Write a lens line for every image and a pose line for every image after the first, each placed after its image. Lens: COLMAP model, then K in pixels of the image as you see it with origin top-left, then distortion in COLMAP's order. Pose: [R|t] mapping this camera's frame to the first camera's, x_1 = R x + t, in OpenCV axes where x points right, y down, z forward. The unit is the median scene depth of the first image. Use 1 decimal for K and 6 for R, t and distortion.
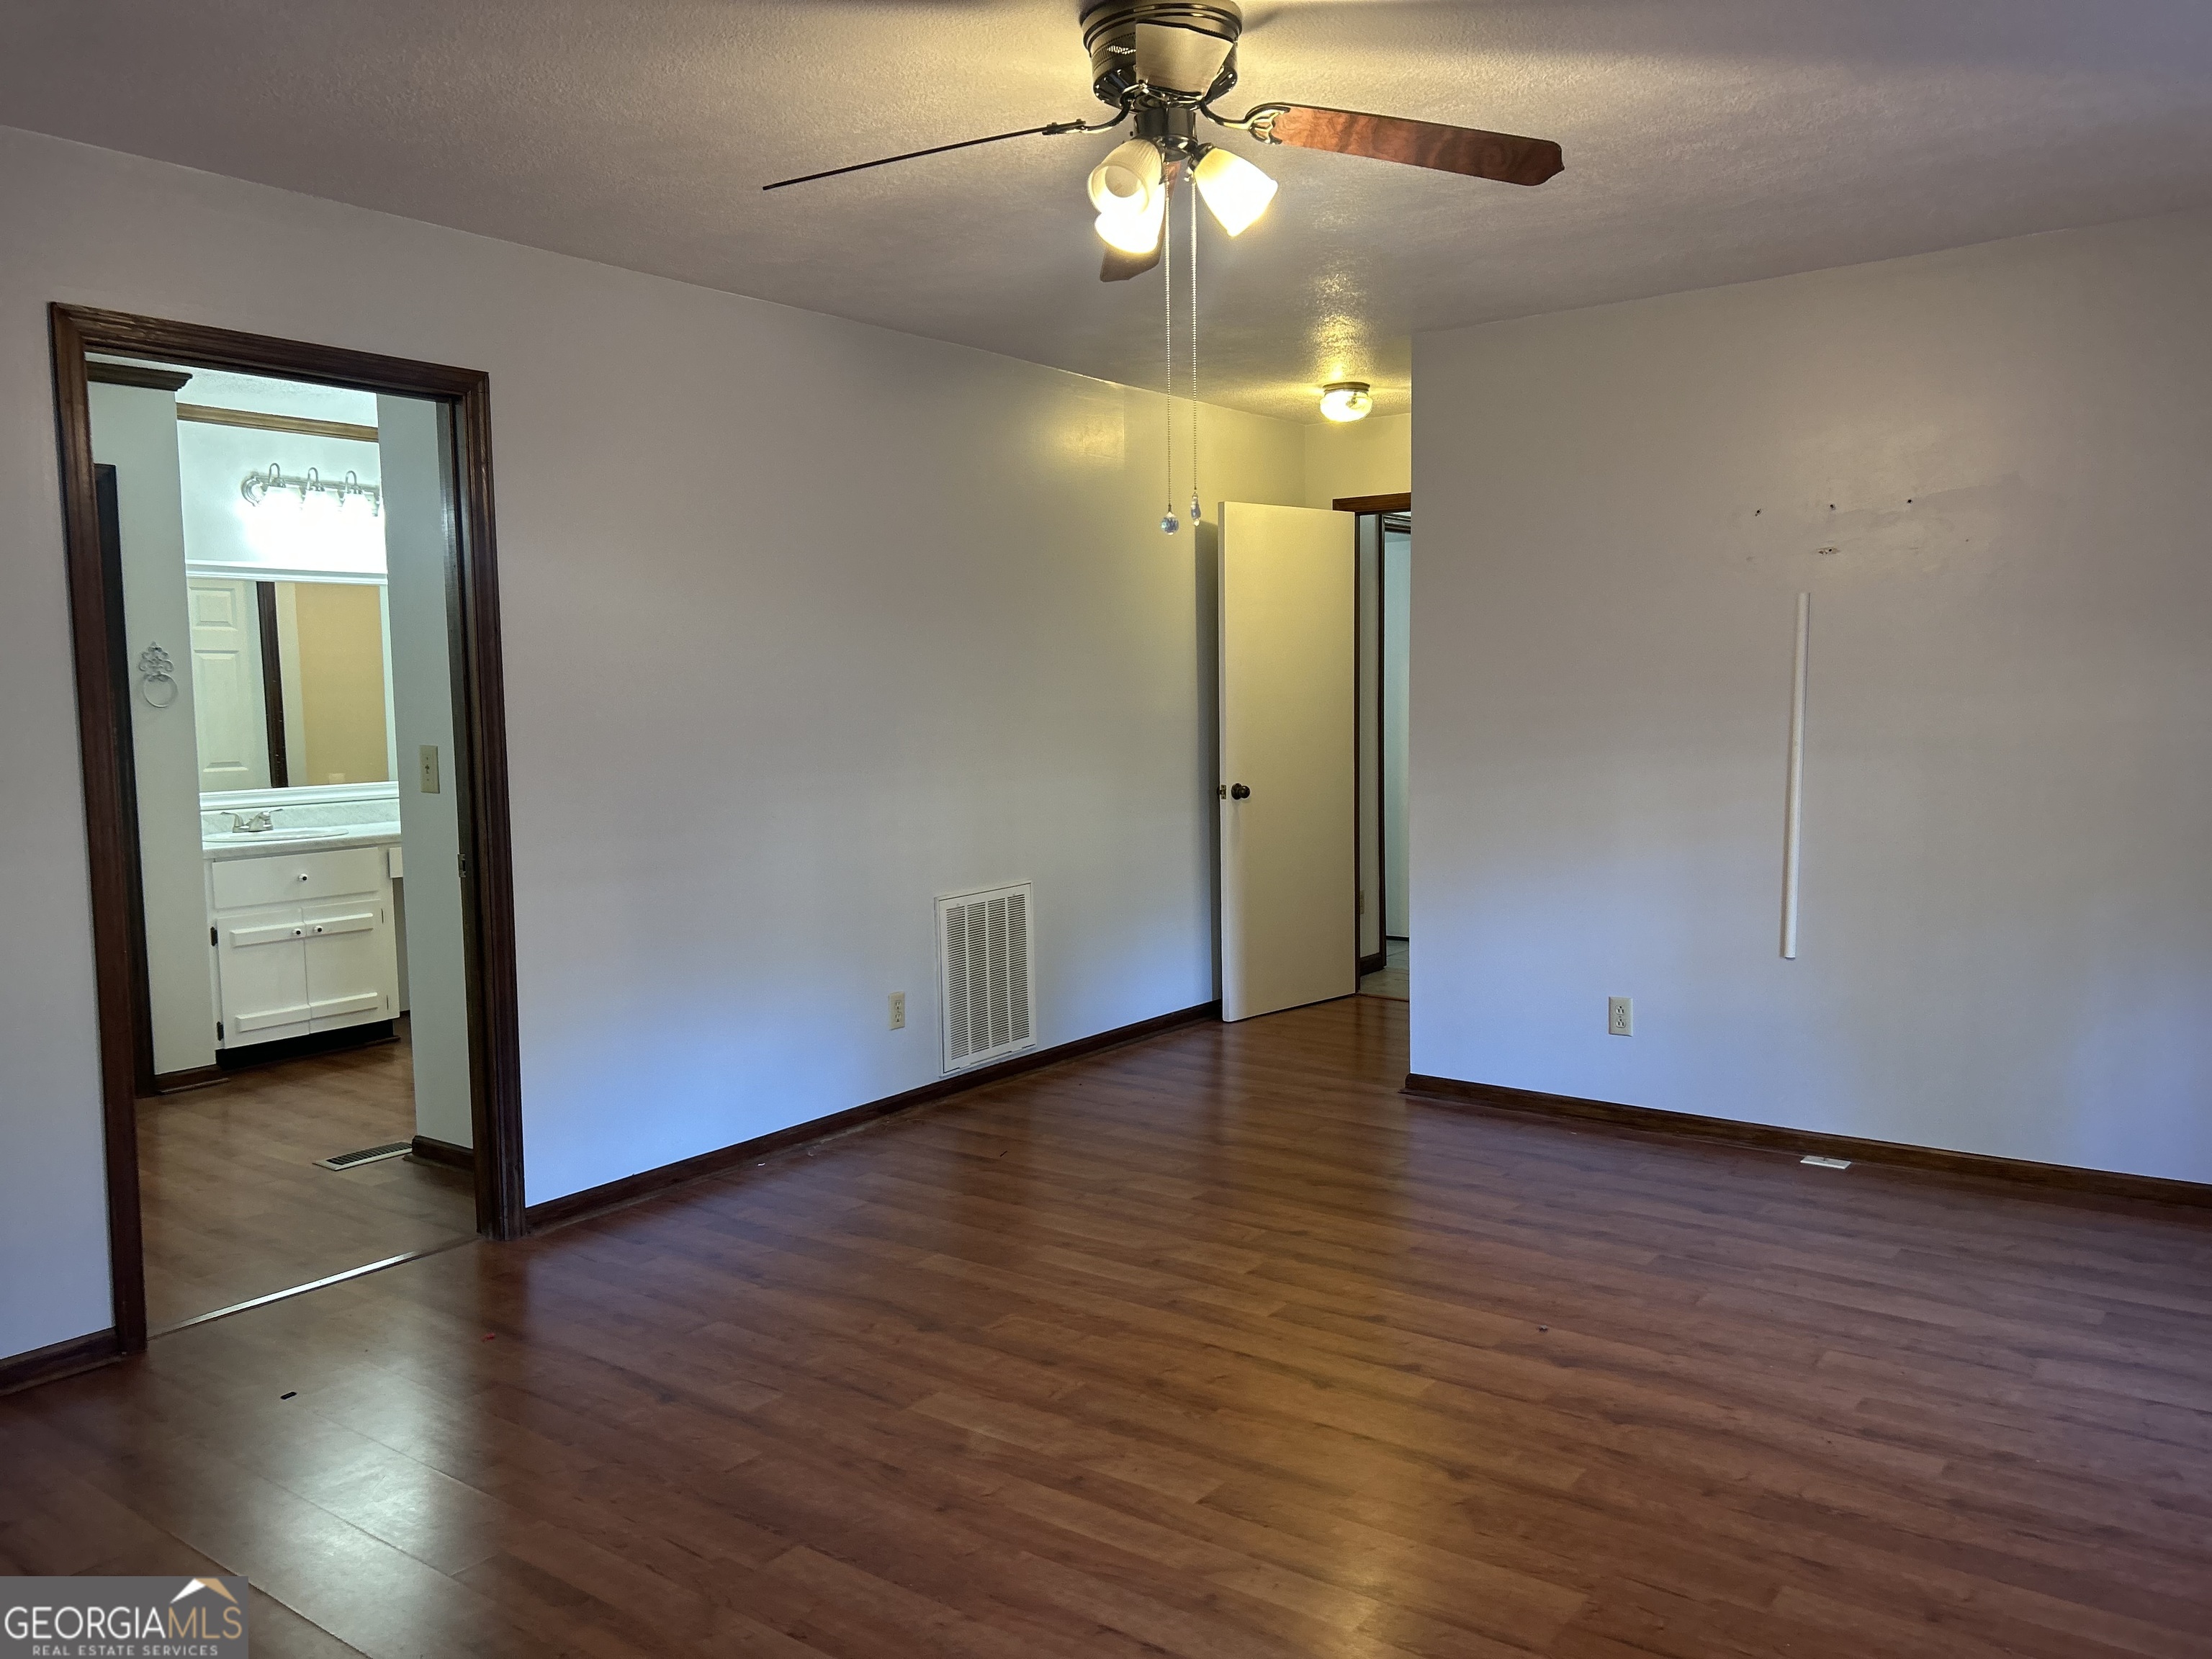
lens RADIAL K [[1657.7, 0, 1110.4], [0, 1657.7, 830.4], [0, 0, 1]] dist [0.063369, -0.061582]
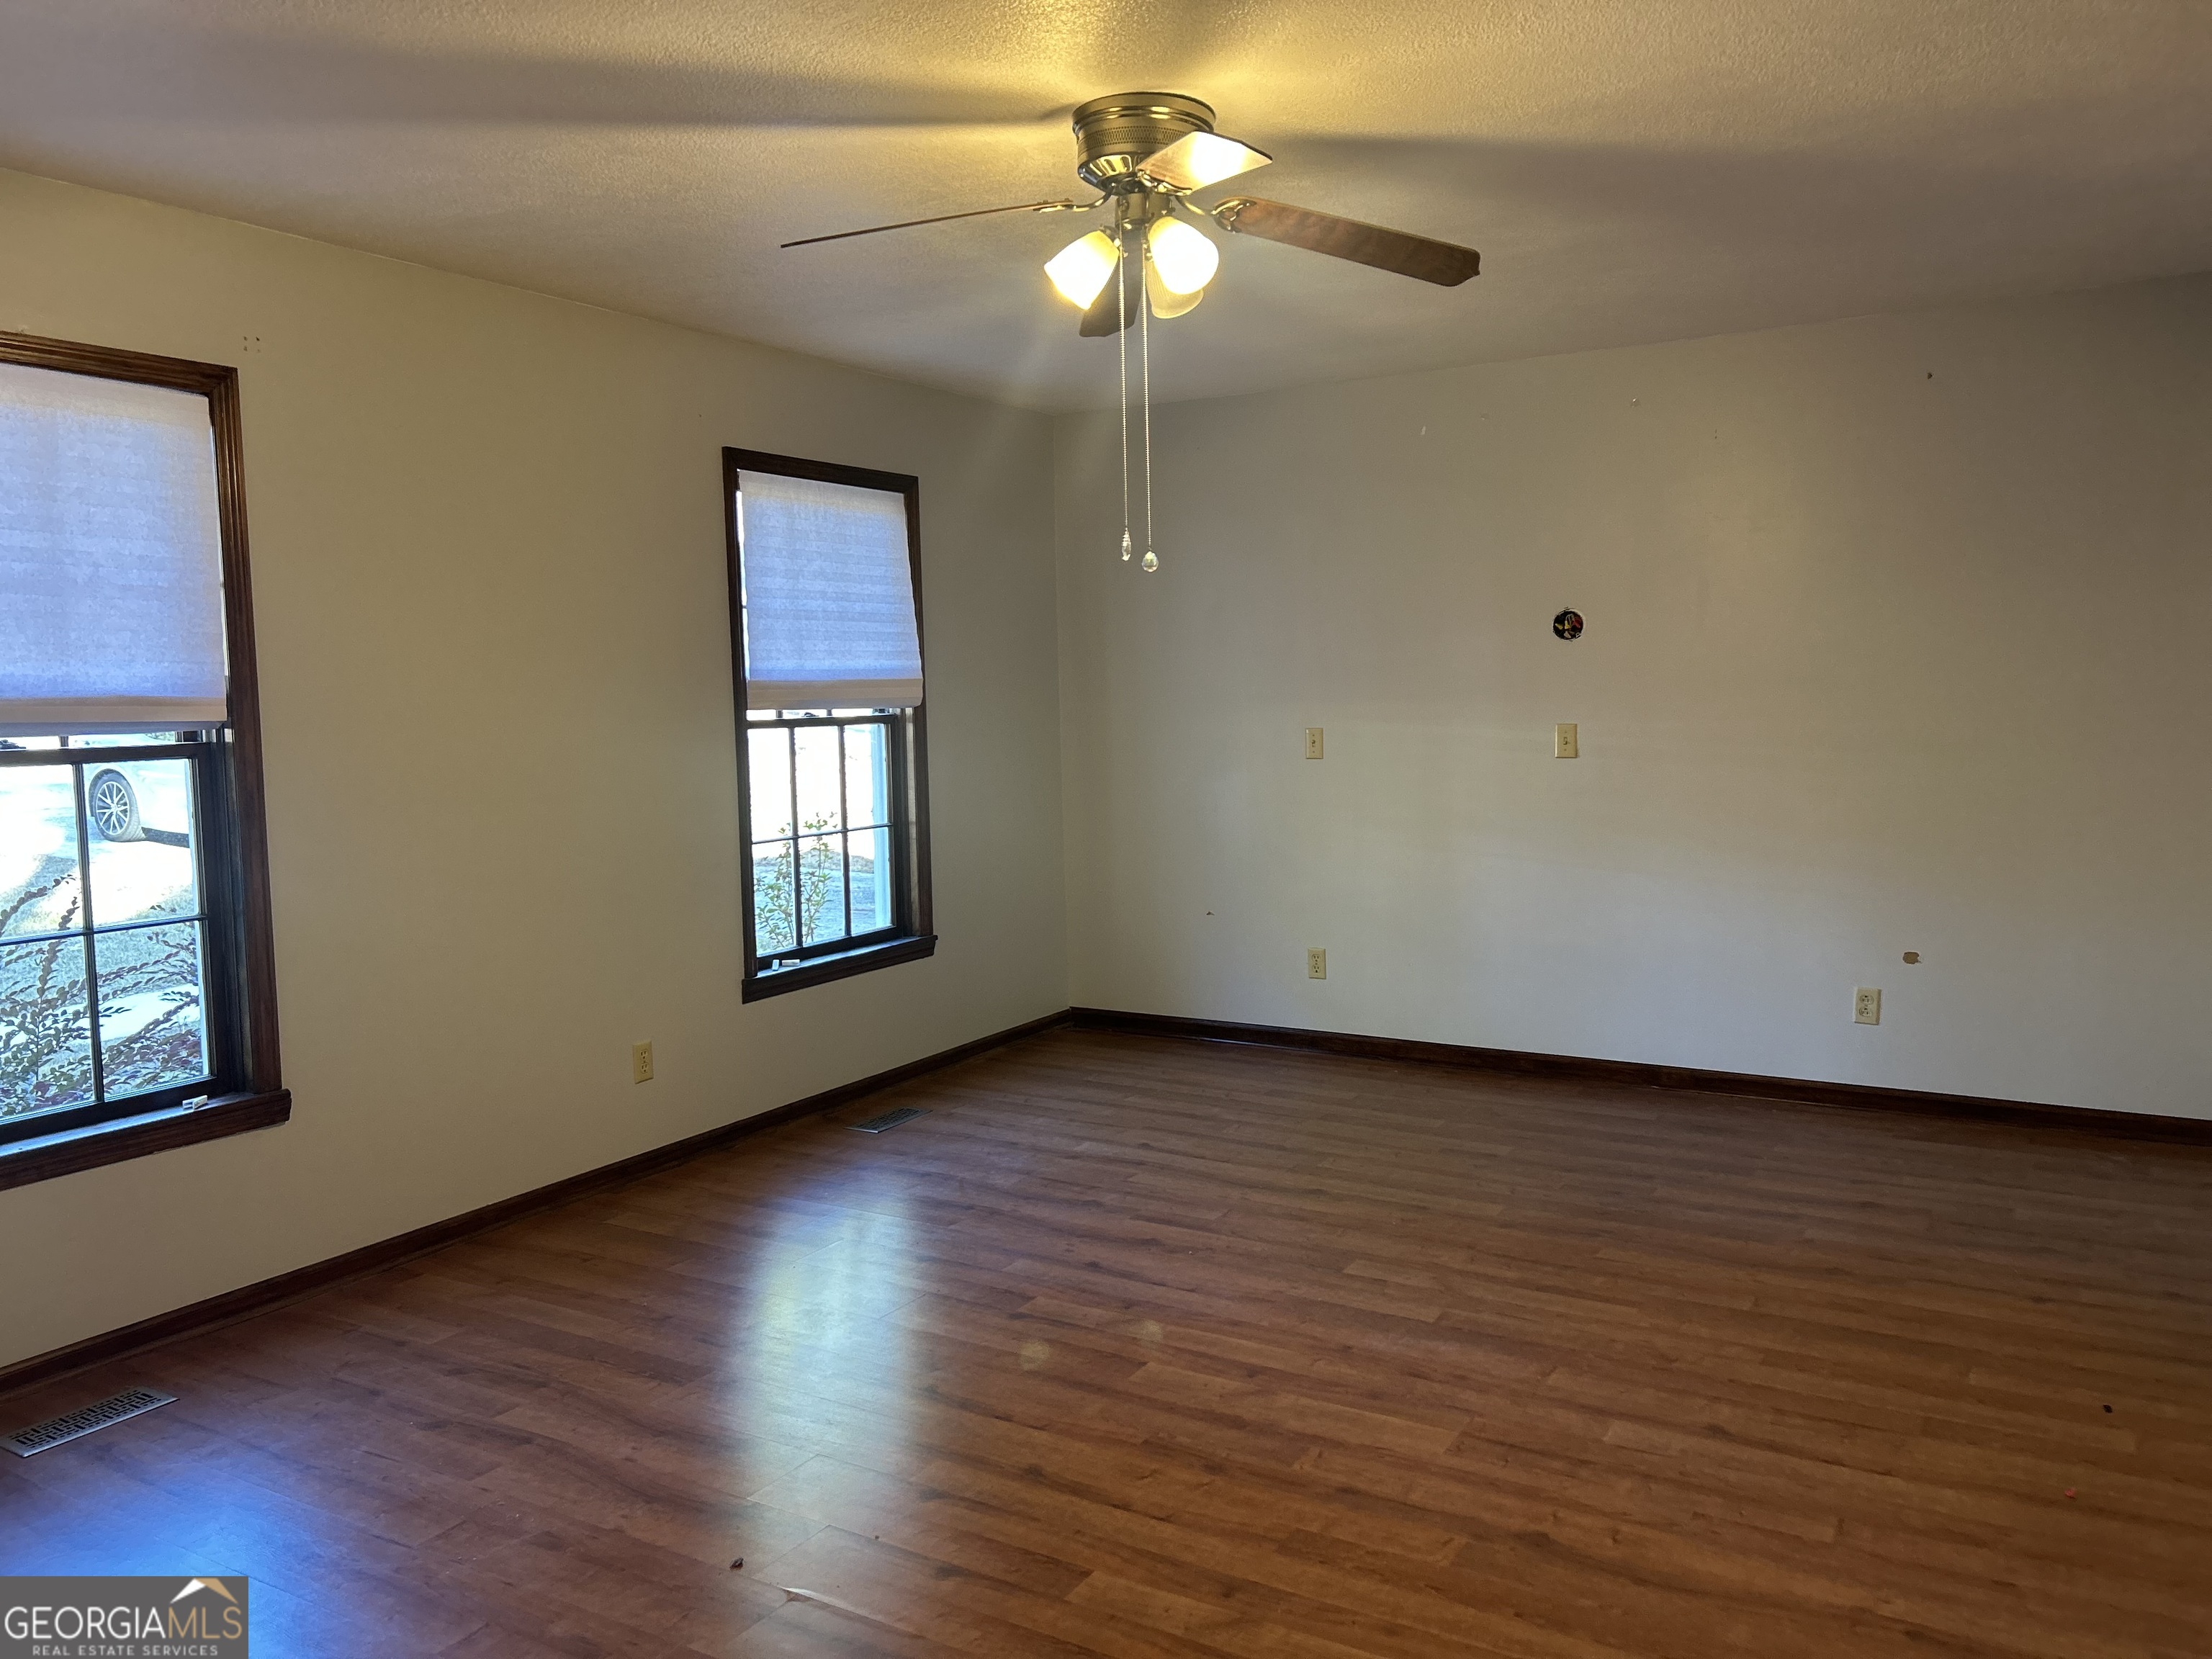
lens RADIAL K [[1657.7, 0, 1106.4], [0, 1657.7, 826.2], [0, 0, 1]] dist [0.063369, -0.061582]
pose [[-0.993421, 0.047609, -0.104155, 0.163448], [0.029449, 0.985106, 0.169408, -0.170797], [0.110669, 0.165227, -0.980027, 1.823734]]
